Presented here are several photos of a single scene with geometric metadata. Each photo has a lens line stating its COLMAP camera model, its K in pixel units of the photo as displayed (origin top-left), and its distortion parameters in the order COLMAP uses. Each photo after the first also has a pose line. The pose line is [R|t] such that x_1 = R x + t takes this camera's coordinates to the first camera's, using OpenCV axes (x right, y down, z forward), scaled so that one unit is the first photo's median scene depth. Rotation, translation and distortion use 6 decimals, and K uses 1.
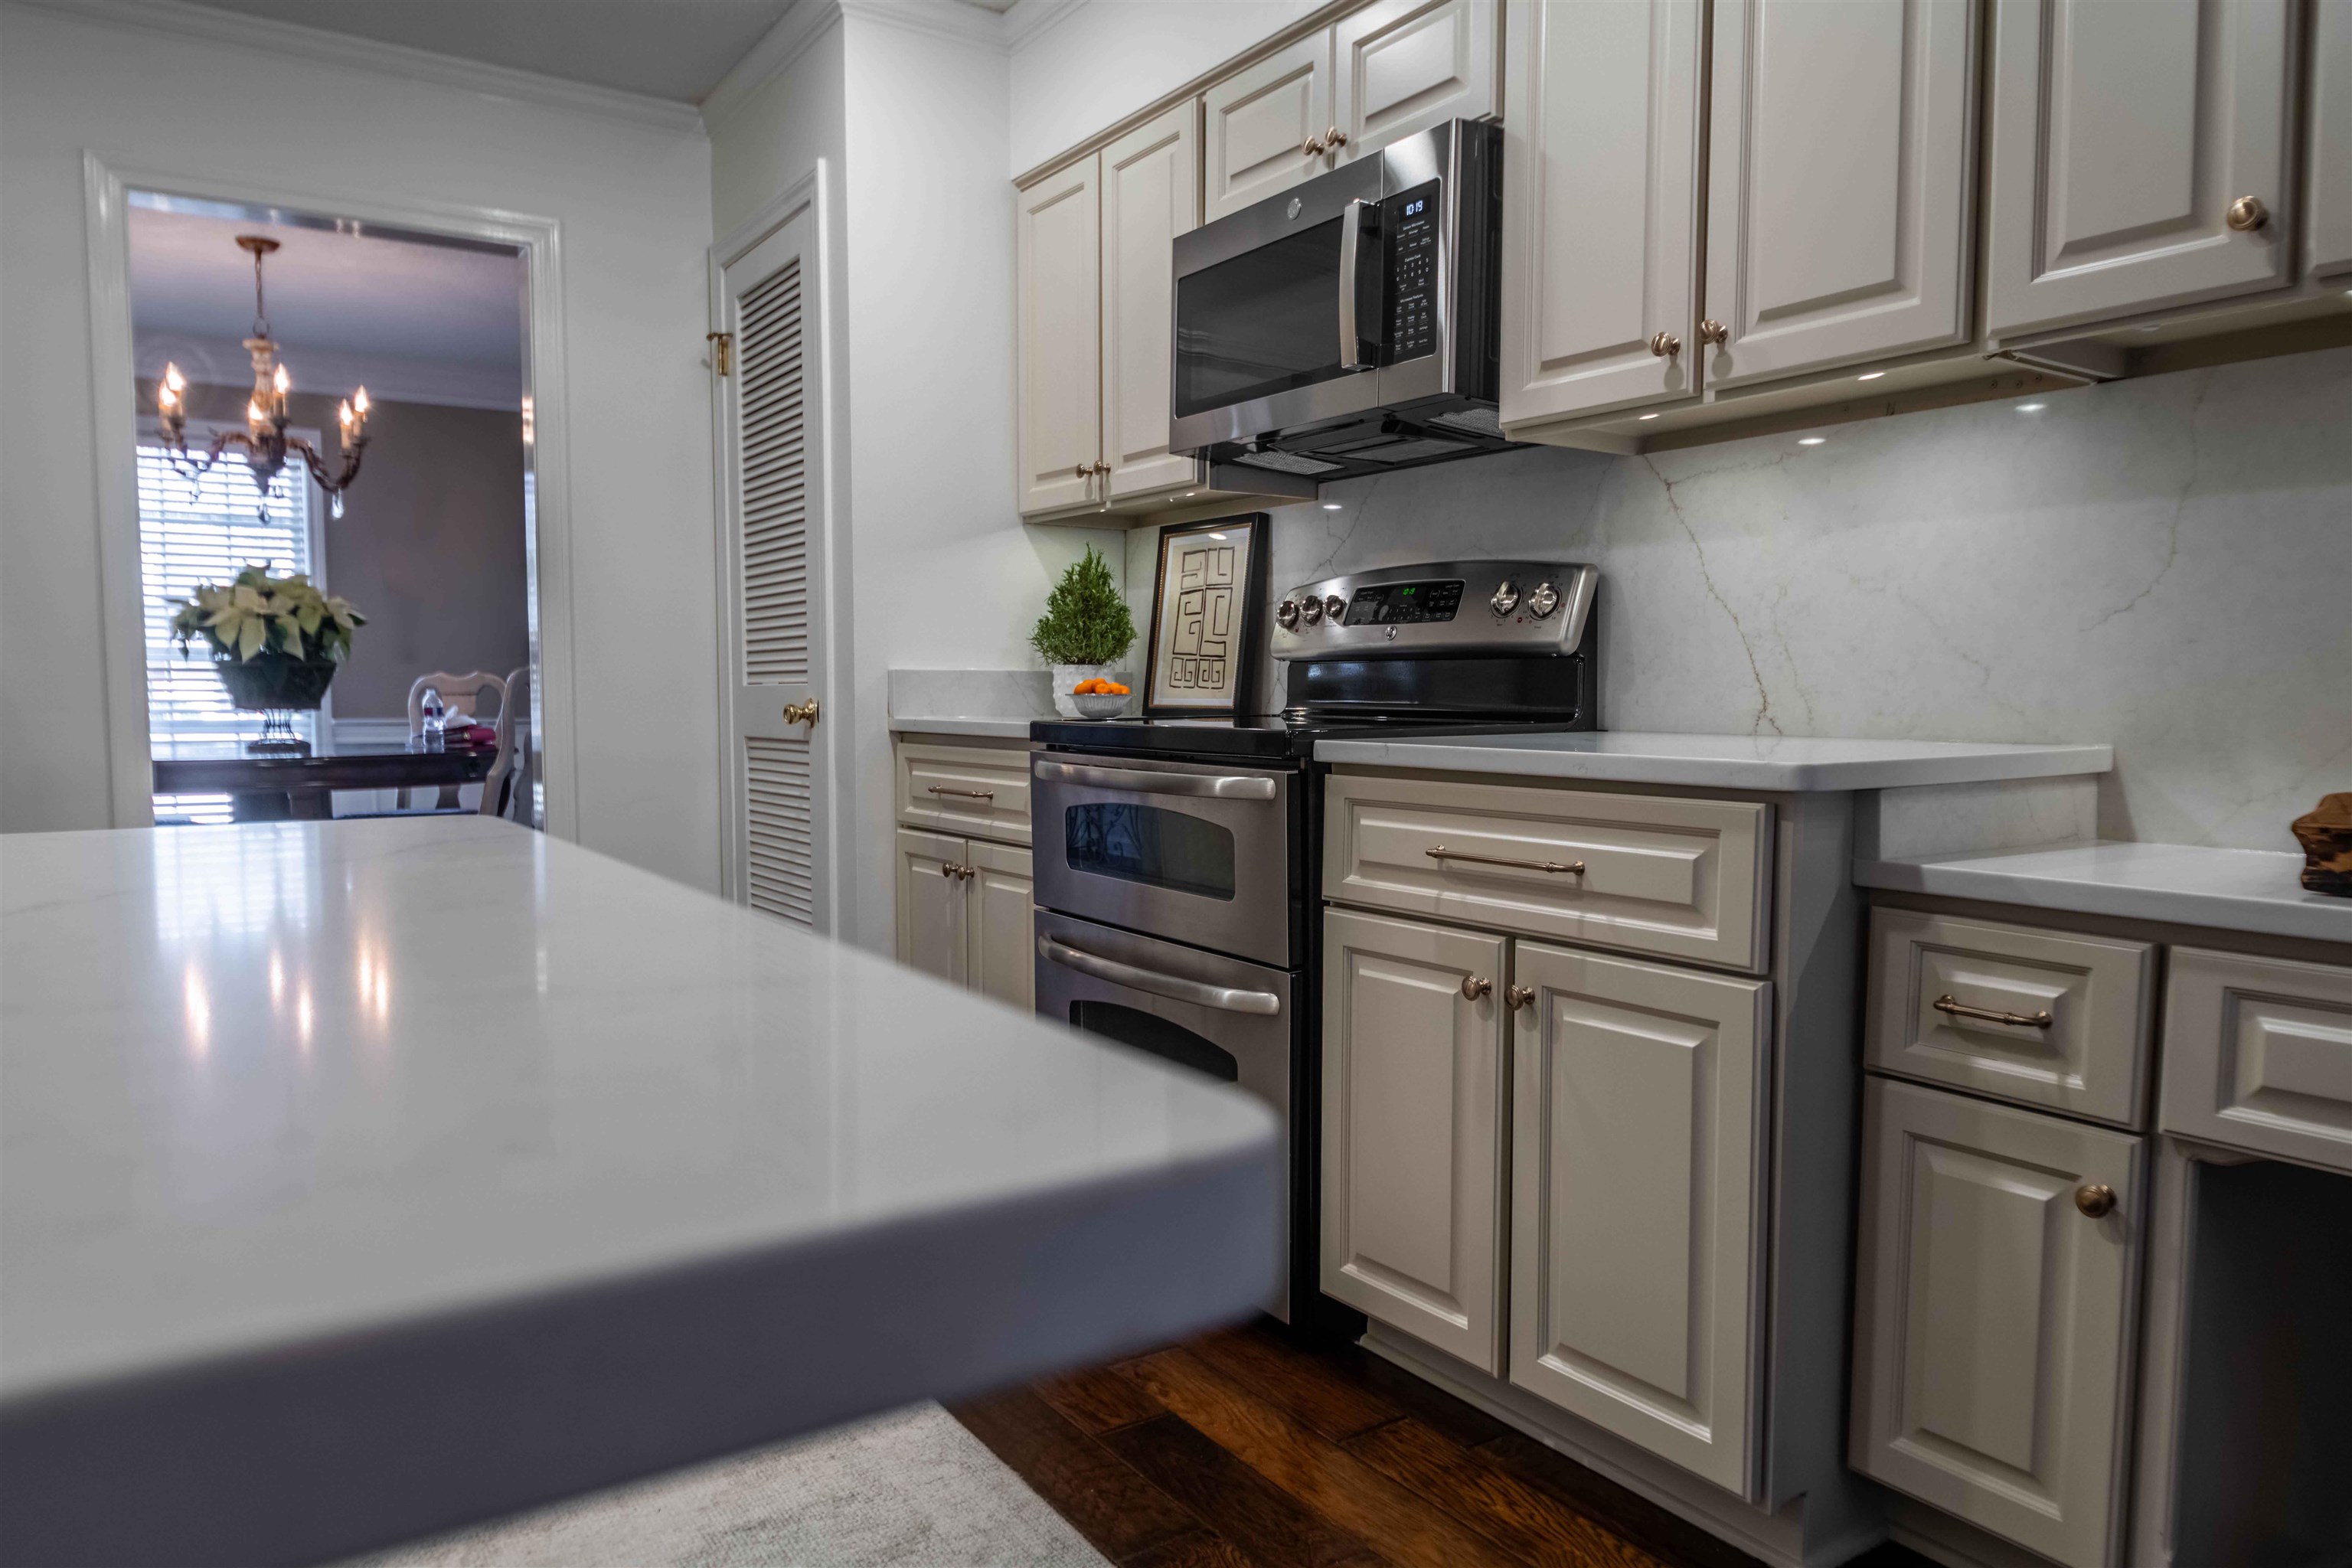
lens RADIAL K [[1565.4, 0, 1175.8], [0, 1565.4, 800.8], [0, 0, 1]] dist [0.001517, 0.000371]
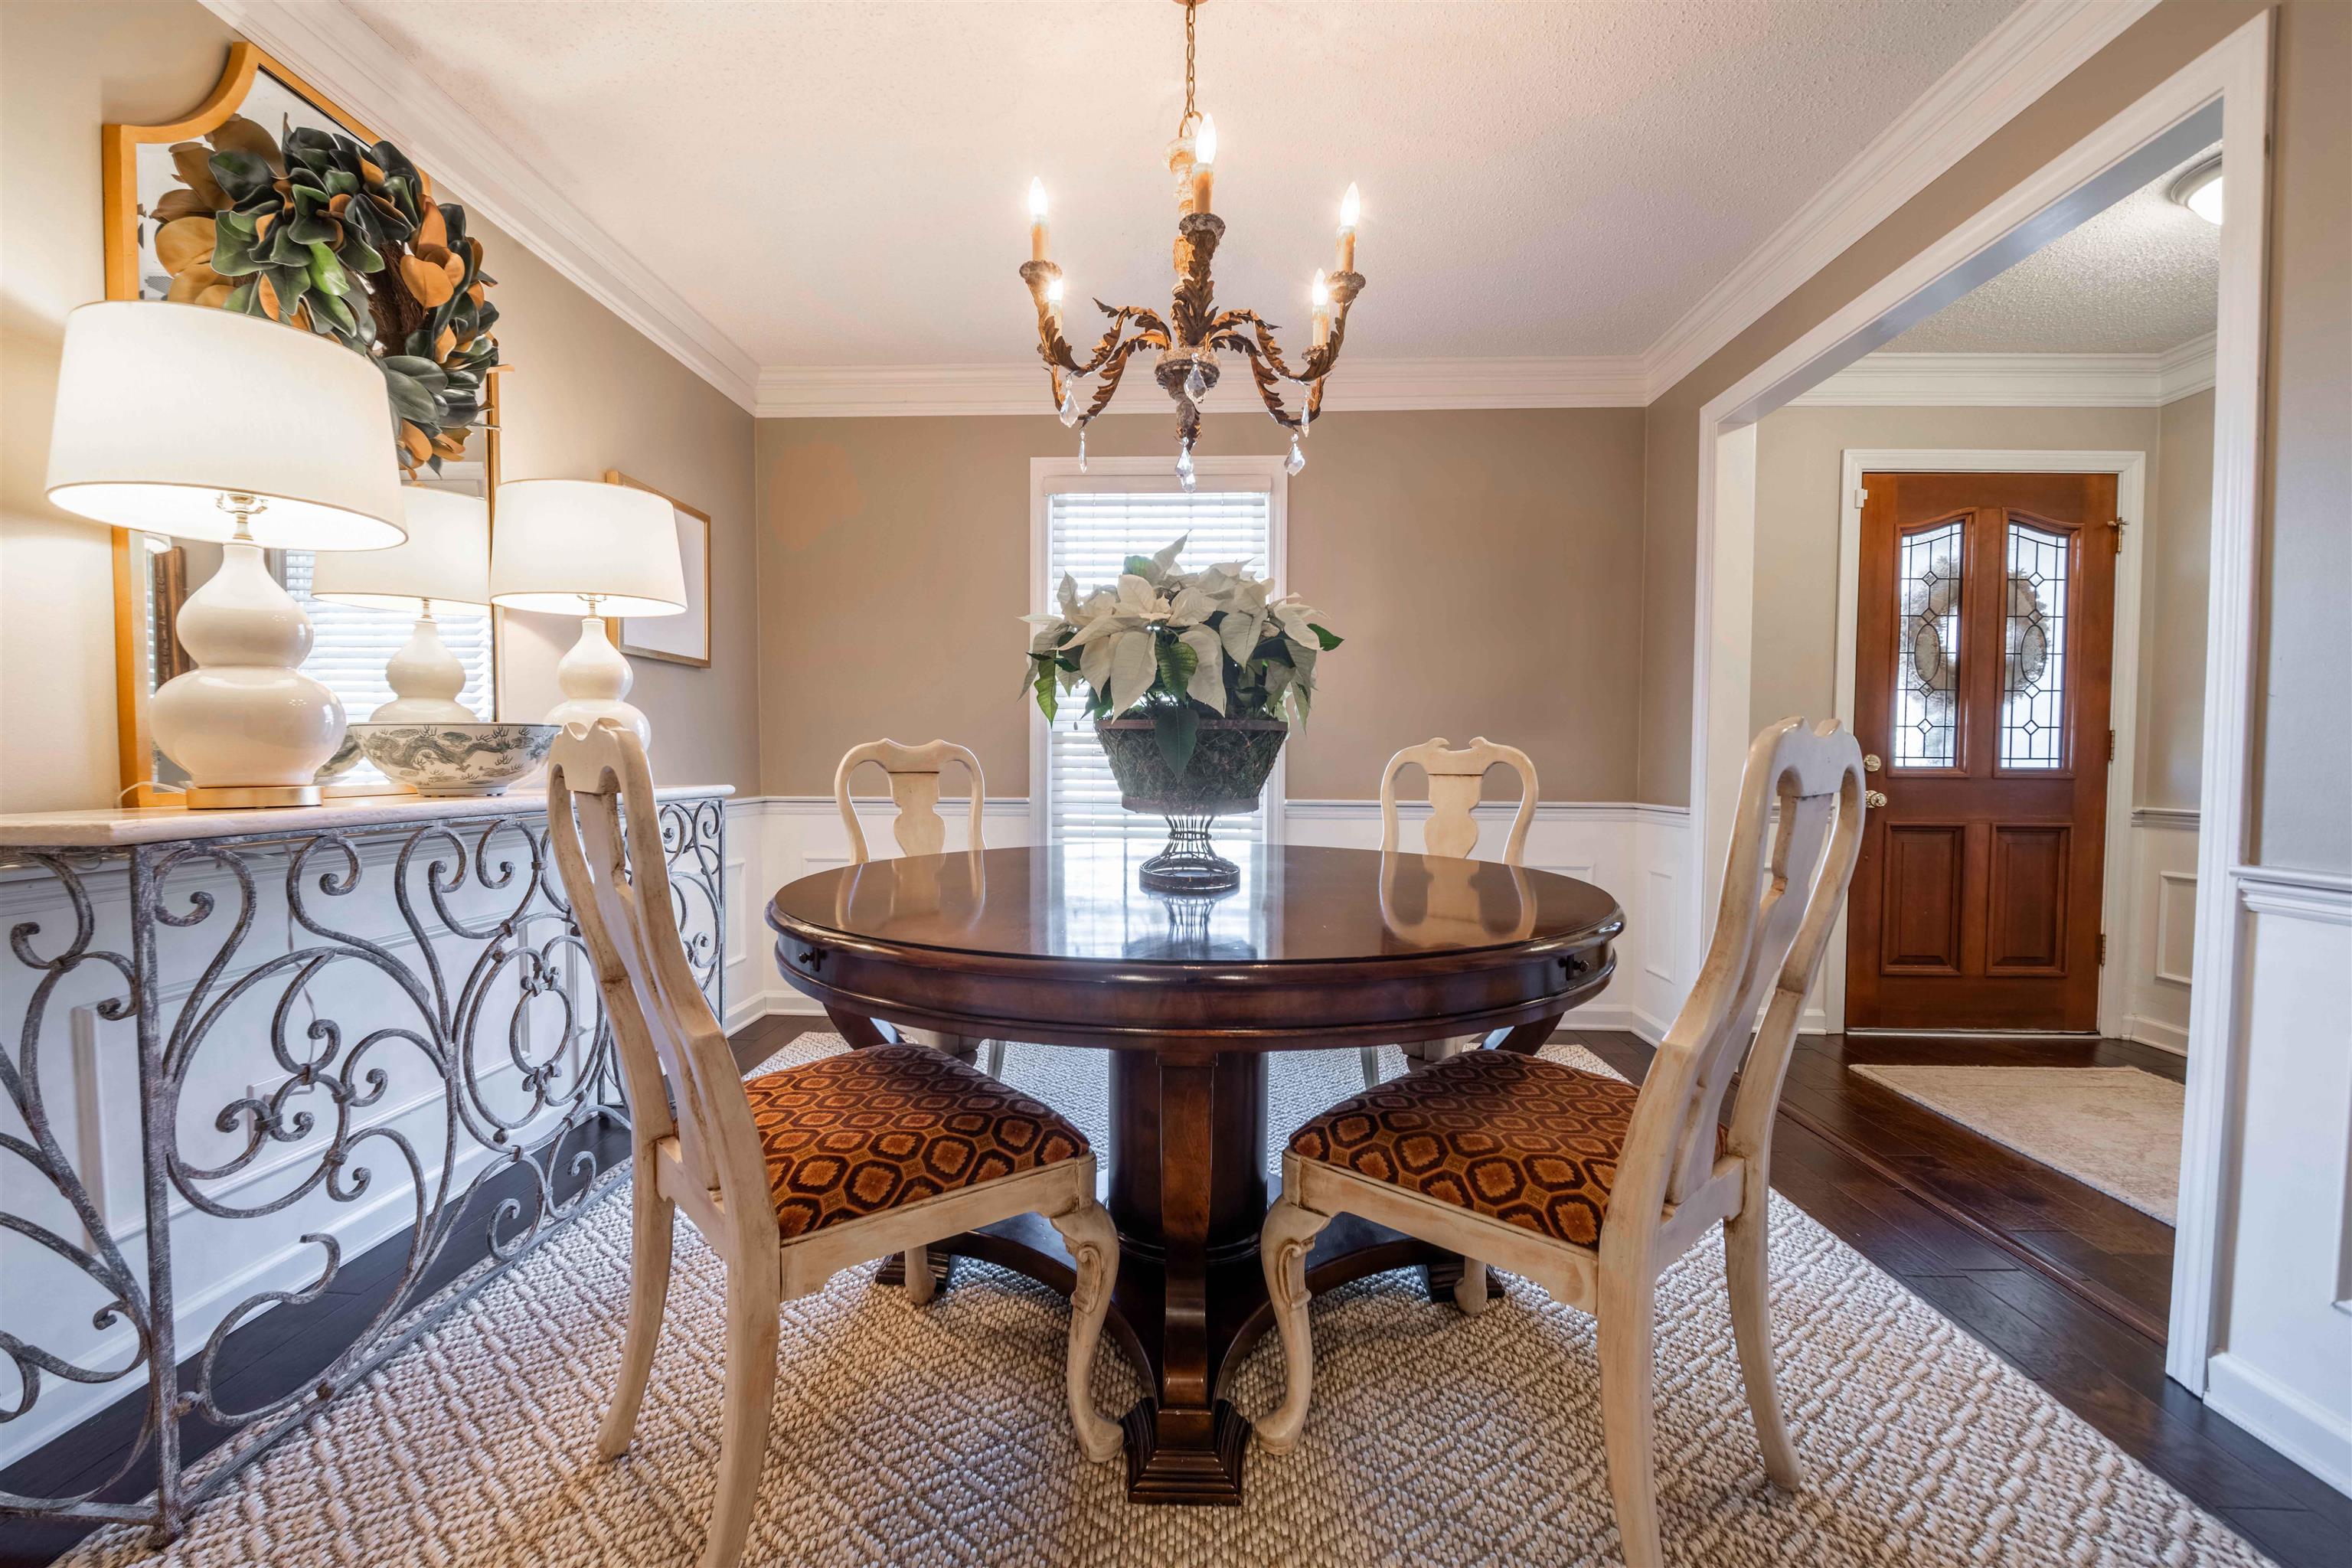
lens RADIAL K [[962.9, 0, 1154.9], [0, 962.9, 797.7], [0, 0, 1]] dist [-0.001384, -0.007842]
pose [[0.802743, 0.025933, -0.595761, -0.768808], [-0.044163, 0.998896, -0.016025, -0.114452], [0.594687, 0.039175, 0.803002, 1.455441]]
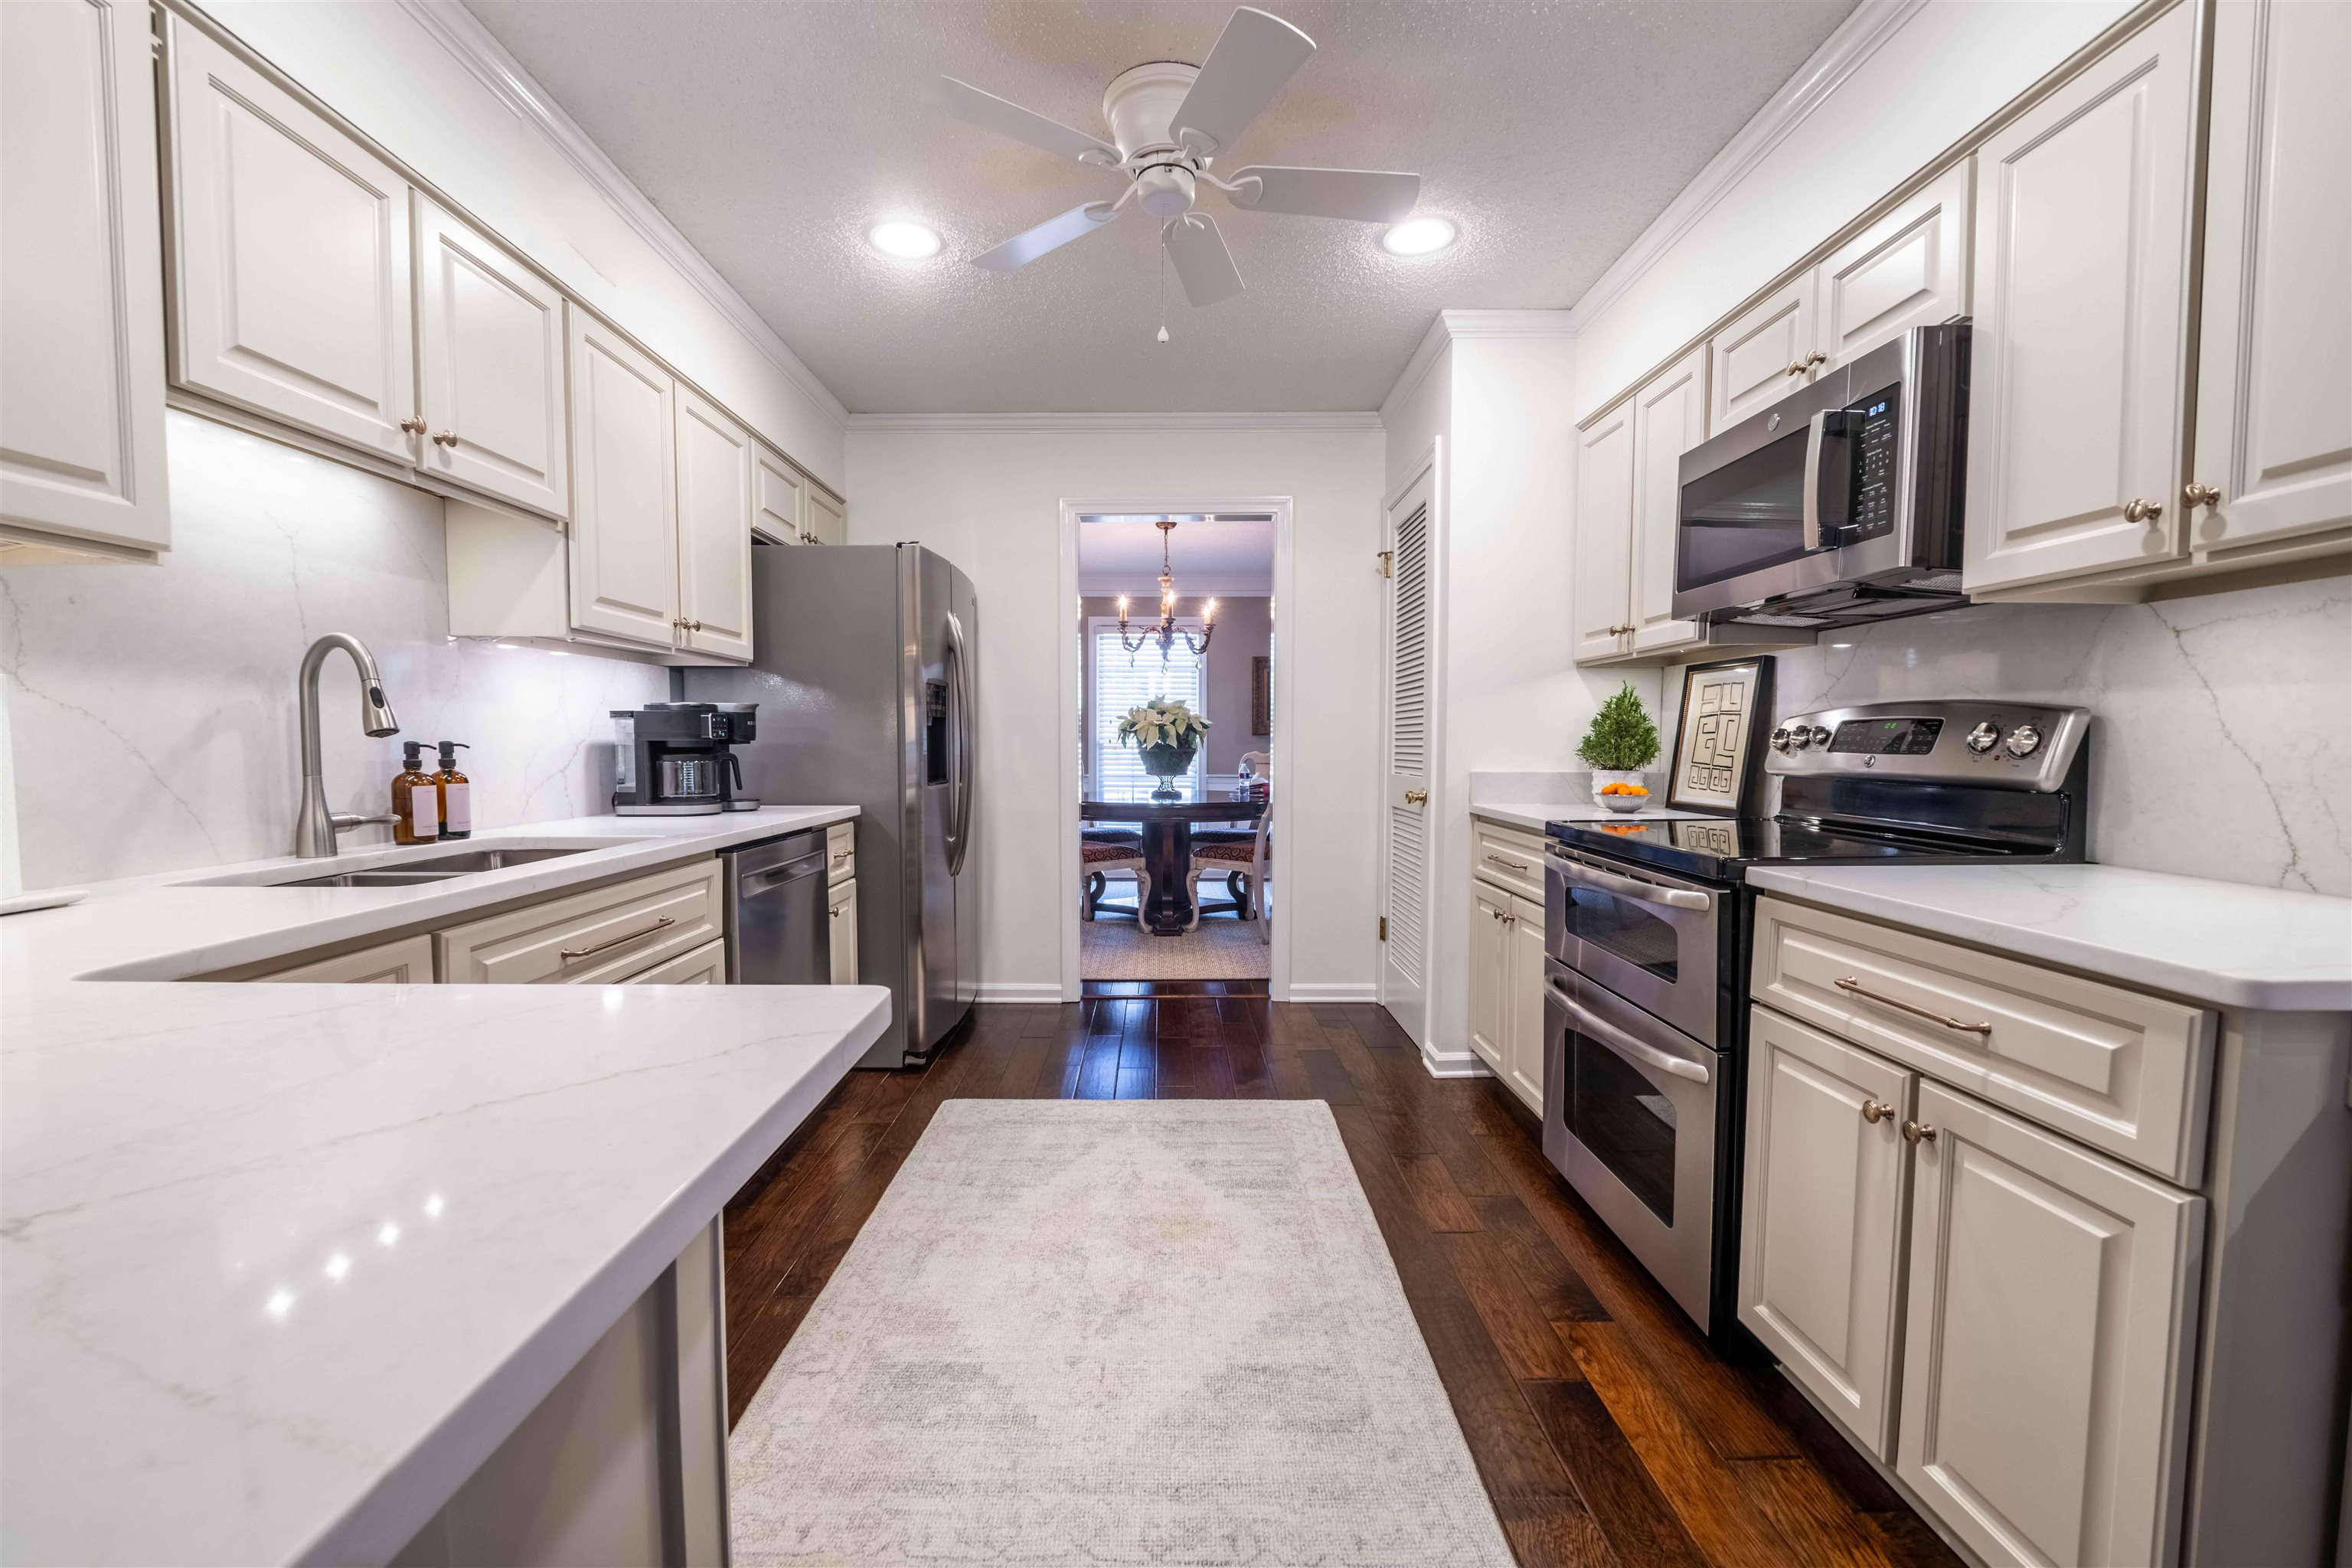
lens RADIAL K [[962.9, 0, 1154.9], [0, 962.9, 797.7], [0, 0, 1]] dist [-0.001384, -0.007842]
pose [[0.827828, 0.033726, -0.559967, 0.105806], [-0.040597, 0.999176, 0.000163, -0.062675], [0.559511, 0.022598, 0.828515, 0.106811]]
